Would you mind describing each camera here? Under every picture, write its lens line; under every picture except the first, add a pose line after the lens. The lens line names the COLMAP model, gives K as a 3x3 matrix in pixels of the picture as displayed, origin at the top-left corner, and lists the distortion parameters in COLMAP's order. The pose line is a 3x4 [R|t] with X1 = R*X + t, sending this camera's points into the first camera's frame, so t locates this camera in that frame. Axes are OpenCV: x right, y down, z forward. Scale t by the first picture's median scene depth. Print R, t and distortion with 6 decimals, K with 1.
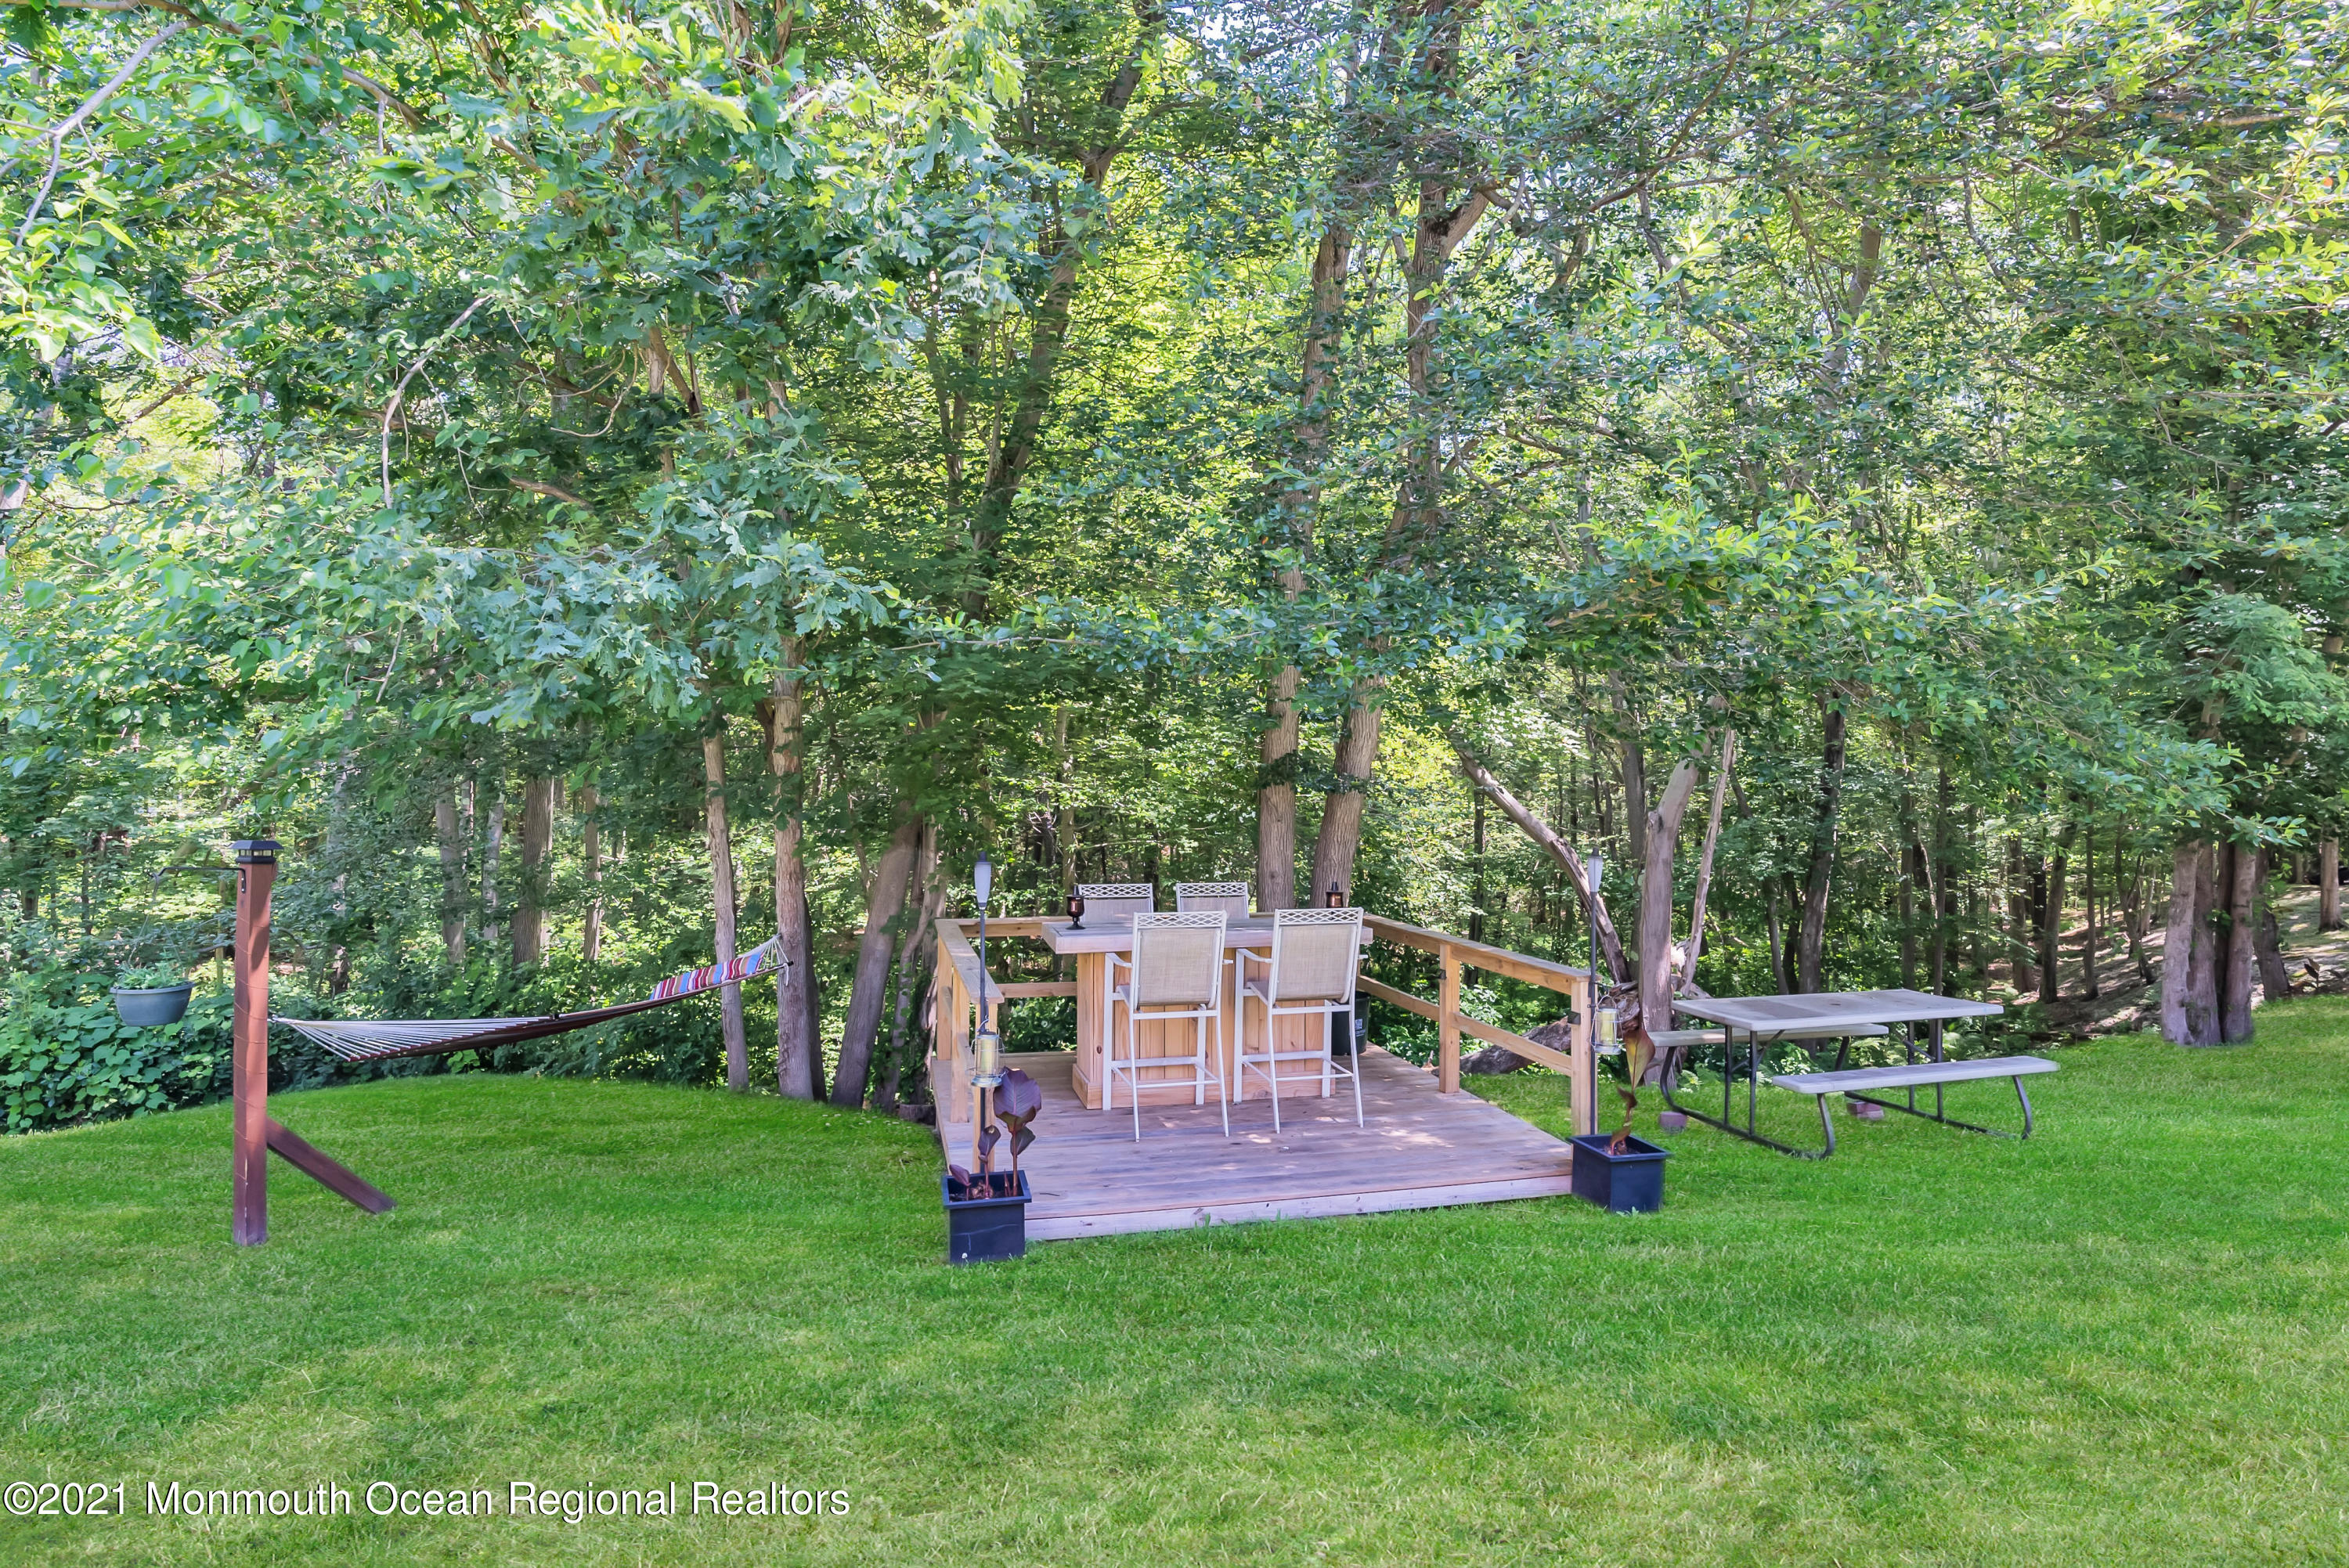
lens RADIAL K [[1061.1, 0, 1174.5], [0, 1061.1, 784.0], [0, 0, 1]] dist [-0.004945, 0.000678]
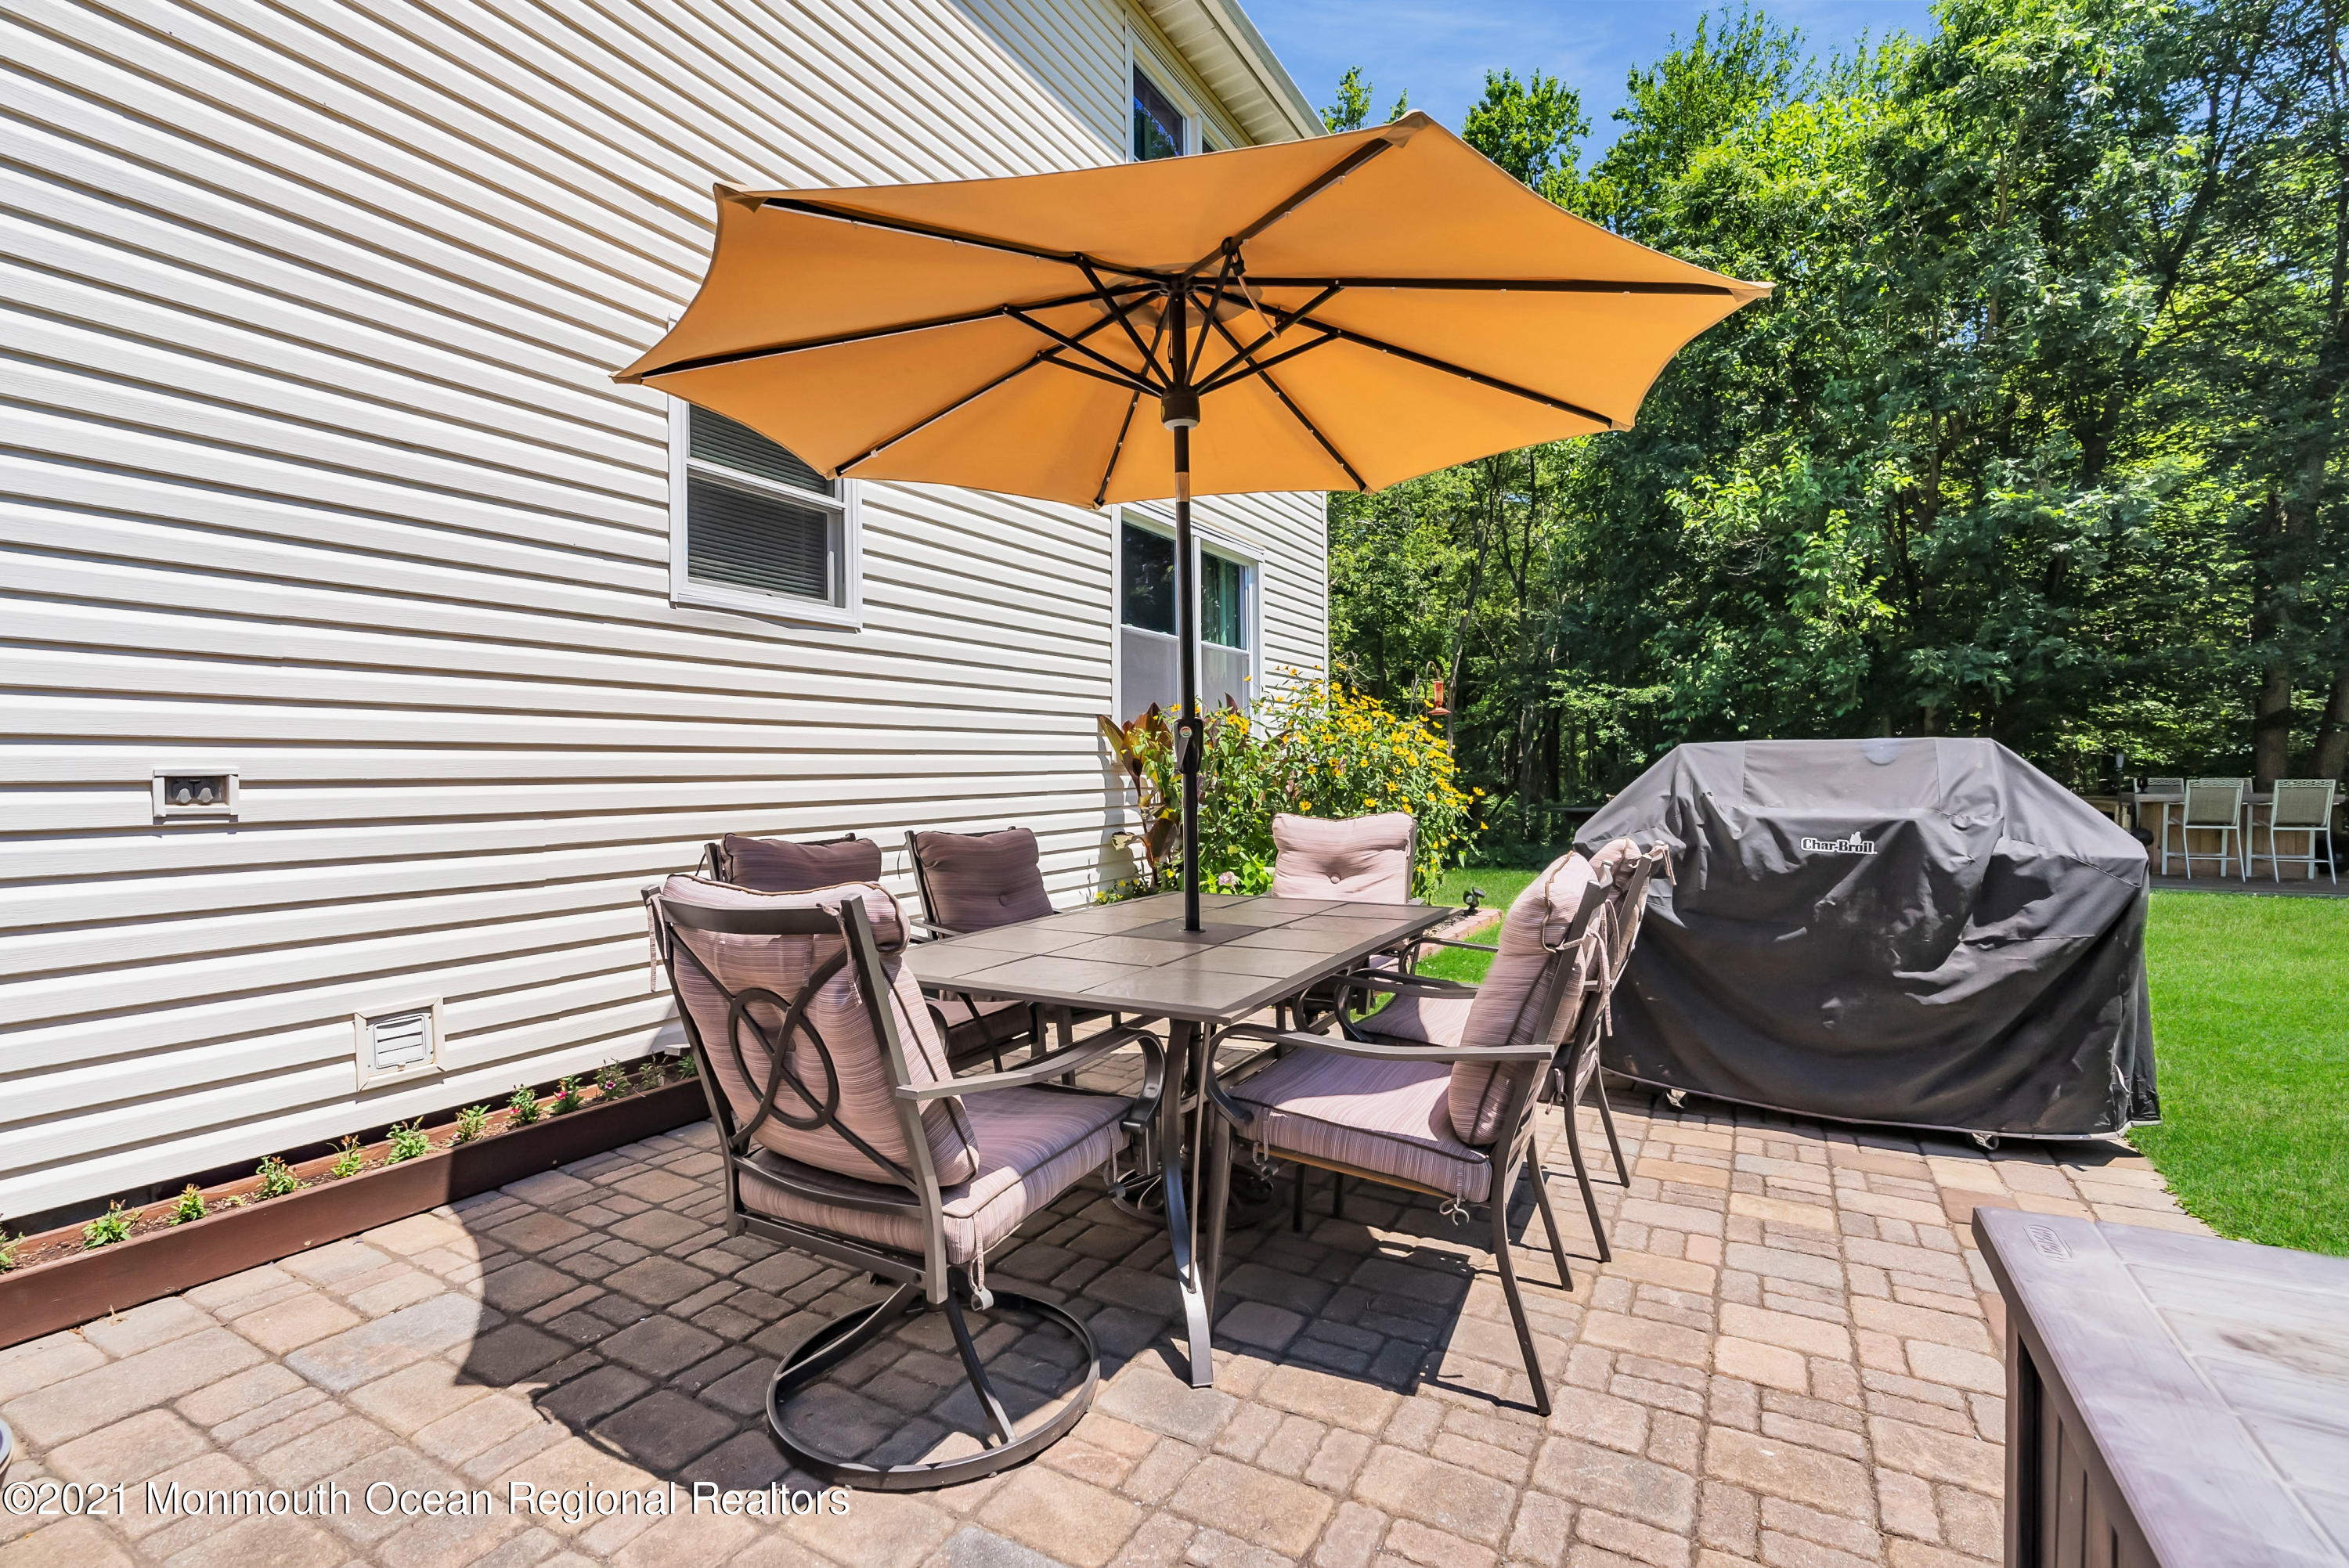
lens RADIAL K [[1061.1, 0, 1174.5], [0, 1061.1, 784.0], [0, 0, 1]] dist [-0.004945, 0.000678]
pose [[0.771740, 0.016229, -0.635731, -0.249434], [-0.003261, 0.999762, 0.021564, 0.081346], [0.635930, -0.014569, 0.771609, -1.911450]]
